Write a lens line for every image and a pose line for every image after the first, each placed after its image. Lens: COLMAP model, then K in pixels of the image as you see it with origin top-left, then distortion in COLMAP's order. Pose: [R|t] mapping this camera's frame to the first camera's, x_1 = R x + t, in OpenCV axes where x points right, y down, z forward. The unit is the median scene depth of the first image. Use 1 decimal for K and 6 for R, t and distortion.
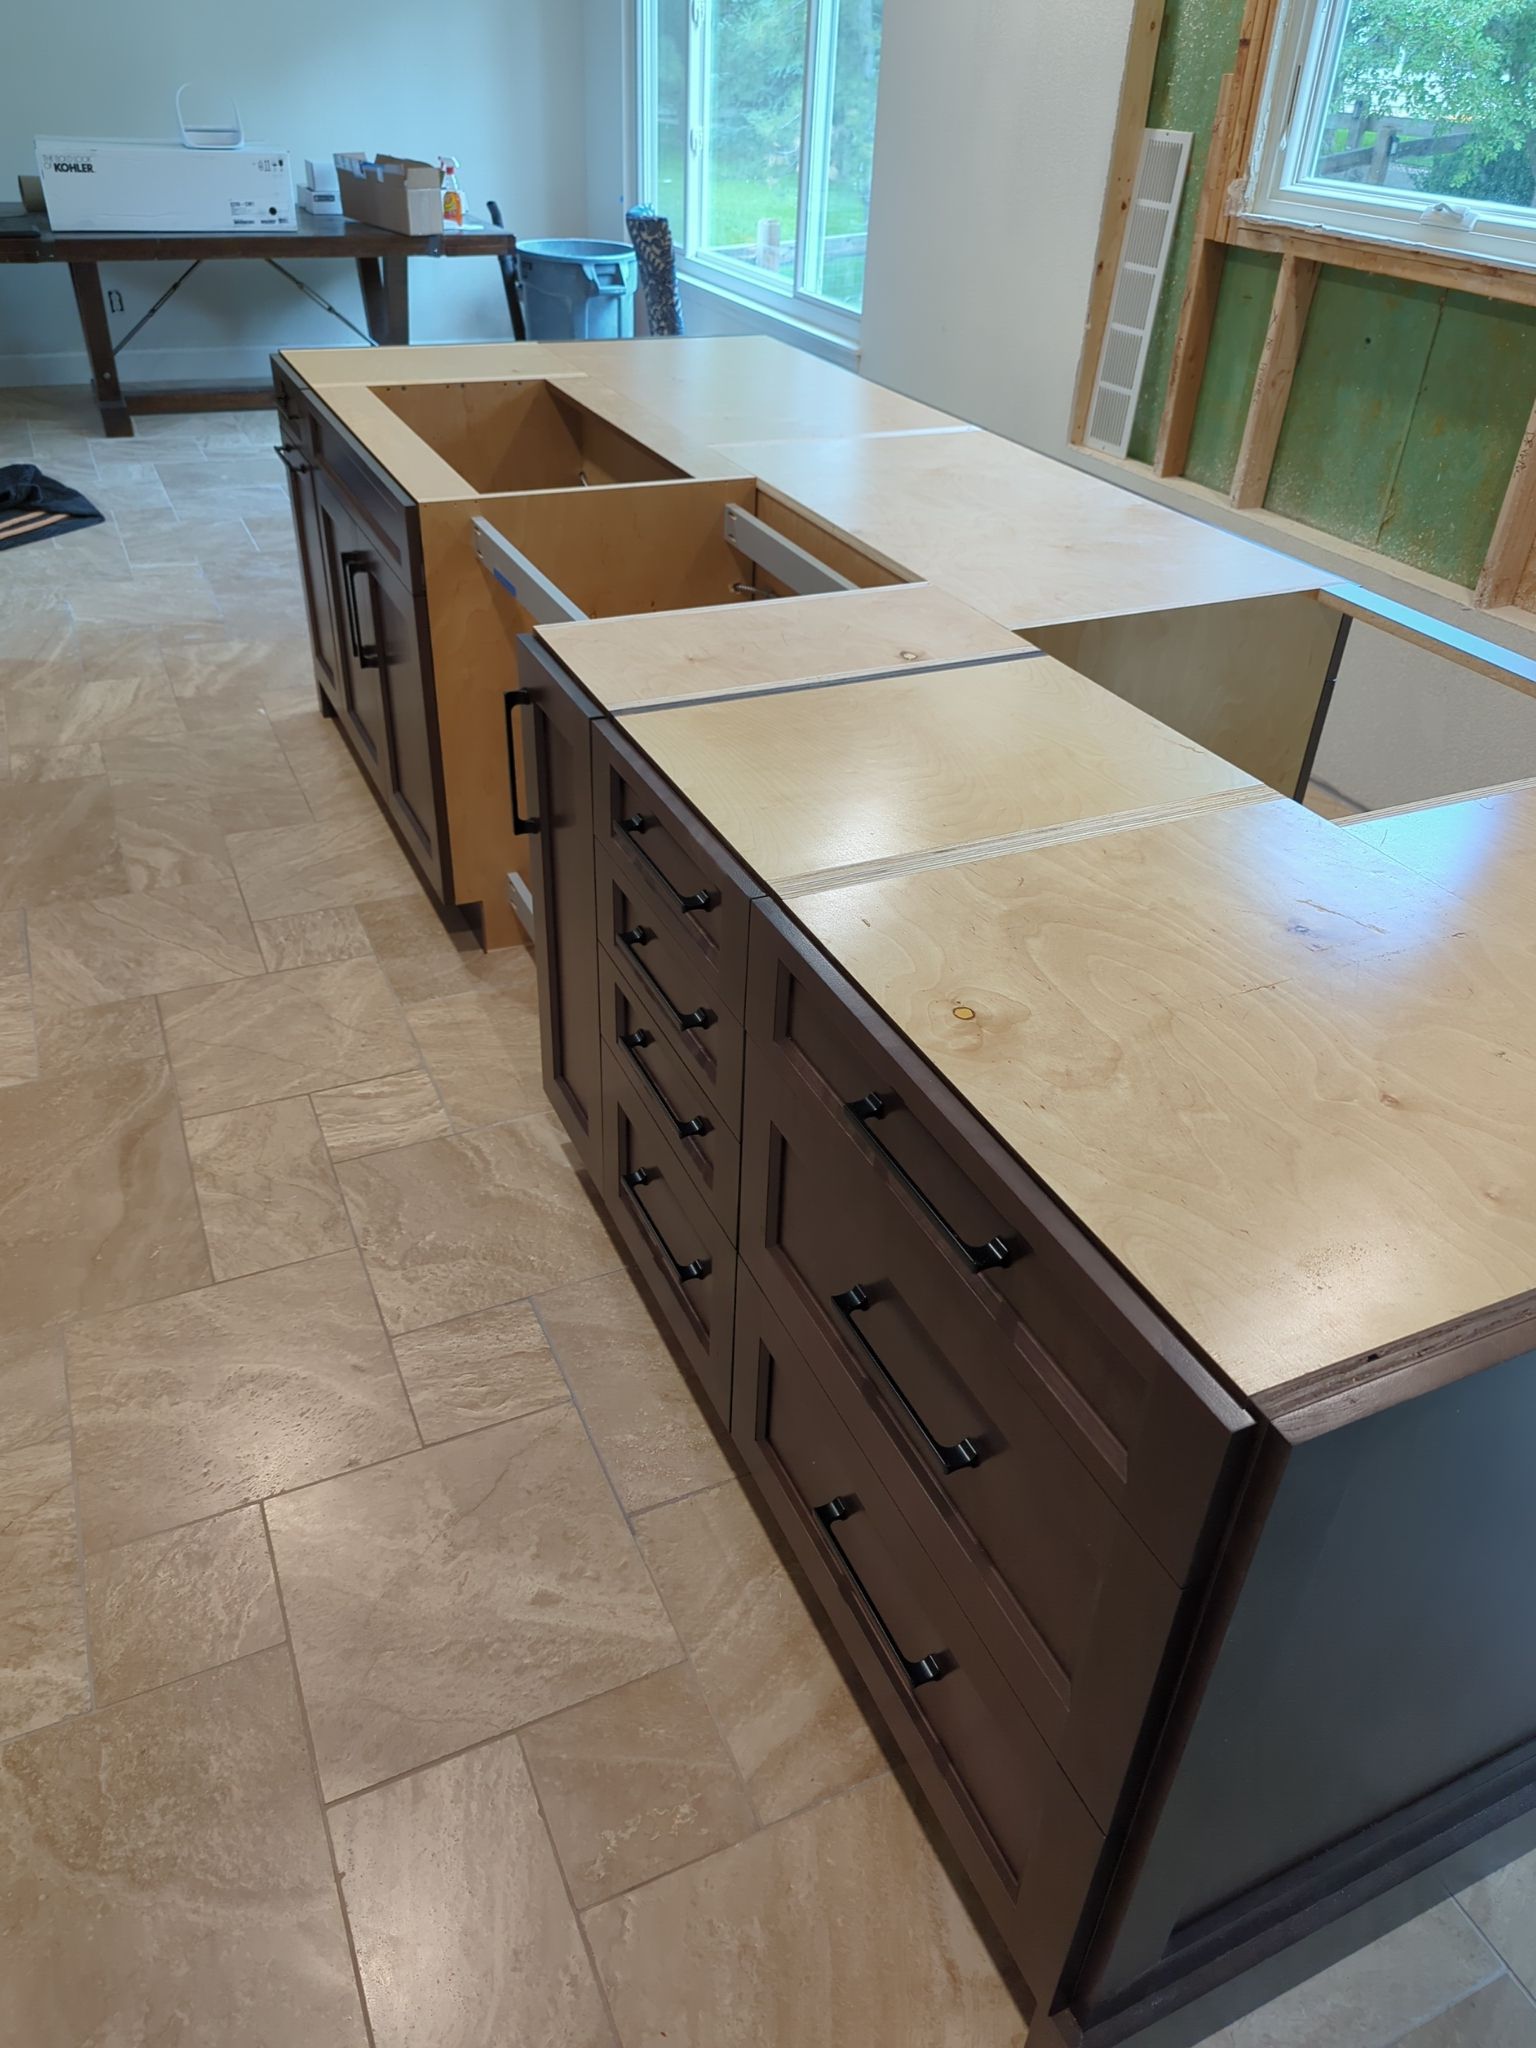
lens RADIAL K [[1449.1, 0, 757.1], [0, 1449.1, 1024.4], [0, 0, 1]] dist [0.052782, -0.050368]
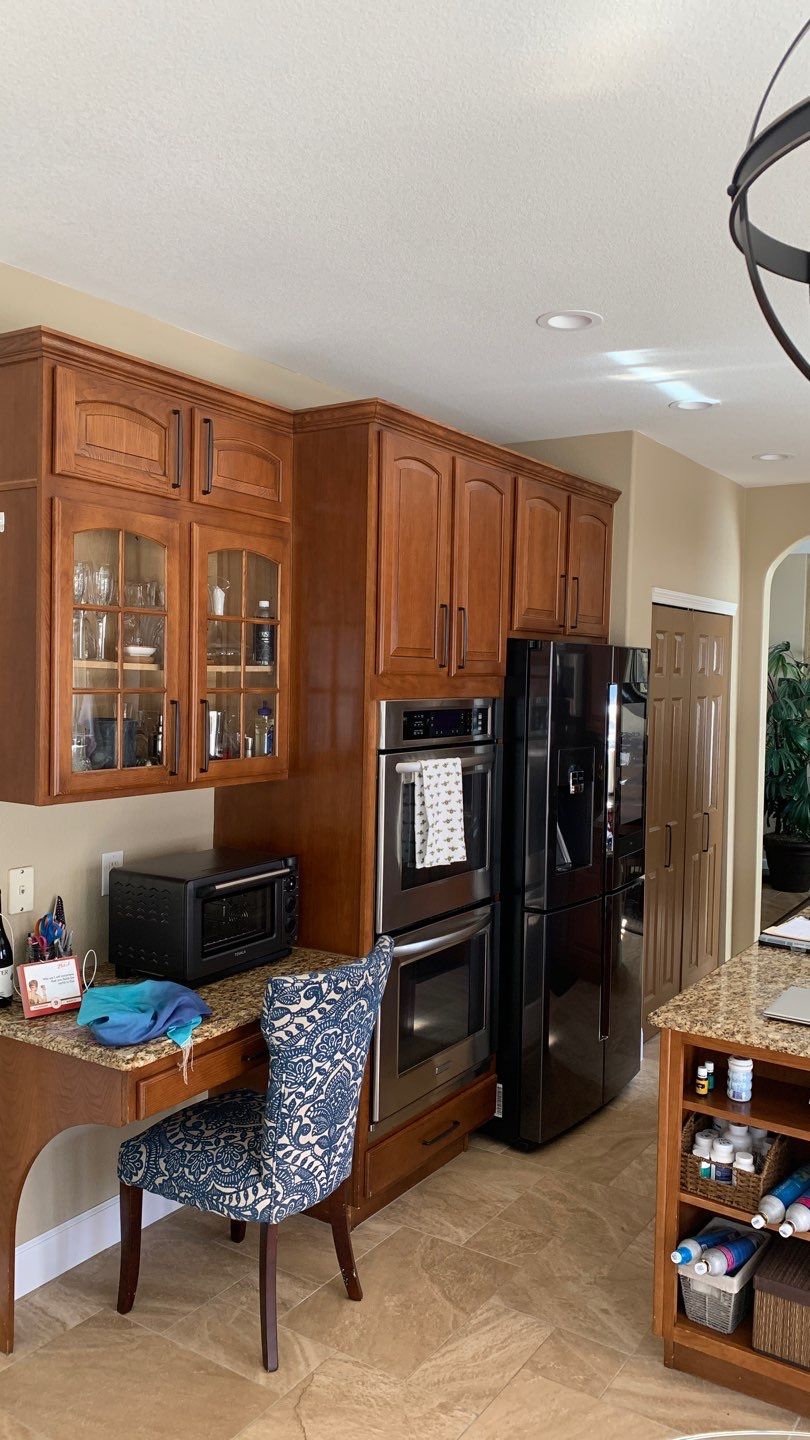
lens RADIAL K [[1097.1, 0, 403.9], [0, 1097.1, 723.2], [0, 0, 1]] dist [0.041401, -0.048443]
pose [[0.531019, 0.015611, -0.847216, 0.605207], [-0.479649, 0.829768, -0.285345, 0.147123], [0.698538, 0.557890, 0.448111, -0.267994]]
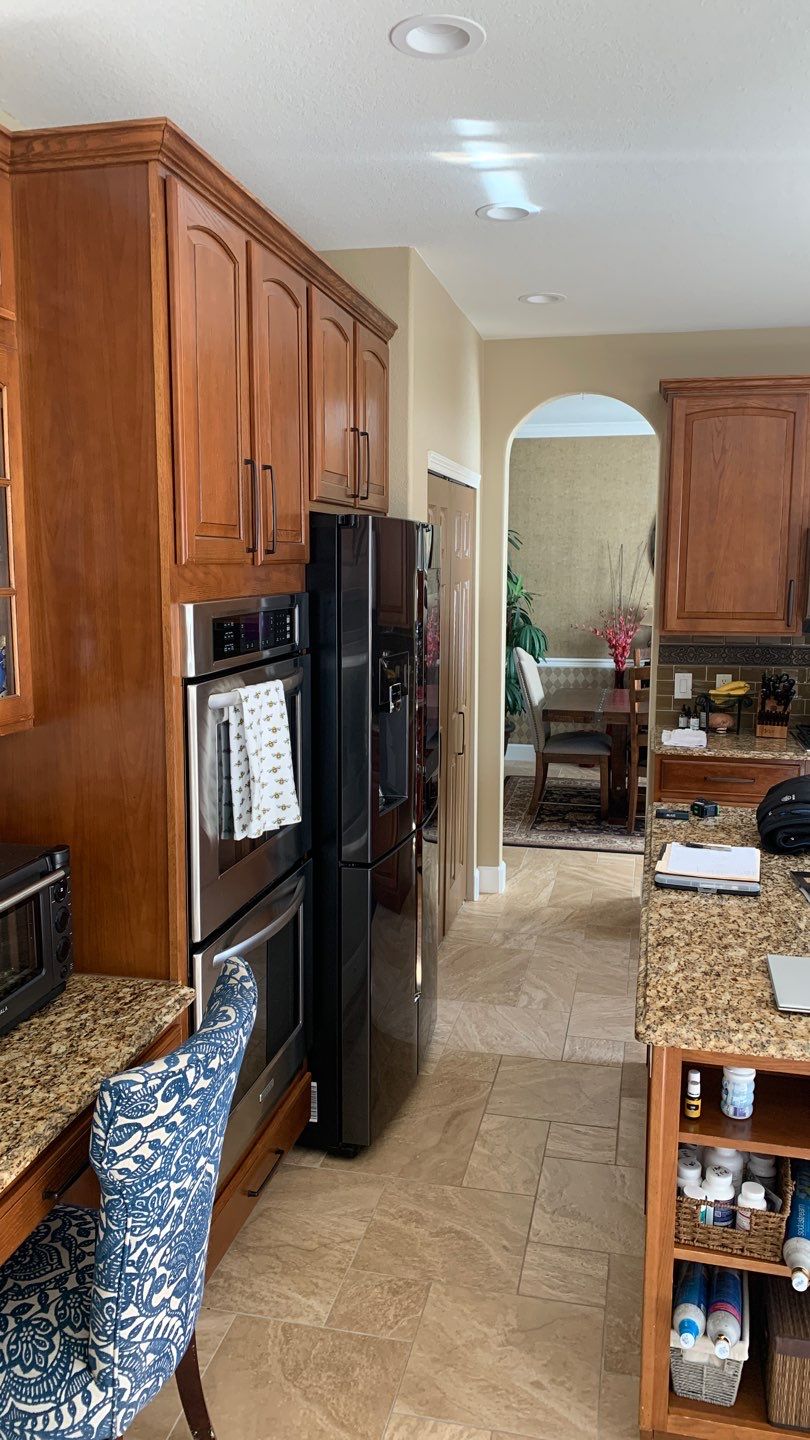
lens RADIAL K [[1097.1, 0, 409.0], [0, 1097.1, 719.9], [0, 0, 1]] dist [0.041401, -0.048443]
pose [[0.796641, 0.058563, -0.601610, 0.261984], [-0.322558, 0.882923, -0.341178, 0.101403], [0.511195, 0.465851, 0.722263, -0.227173]]
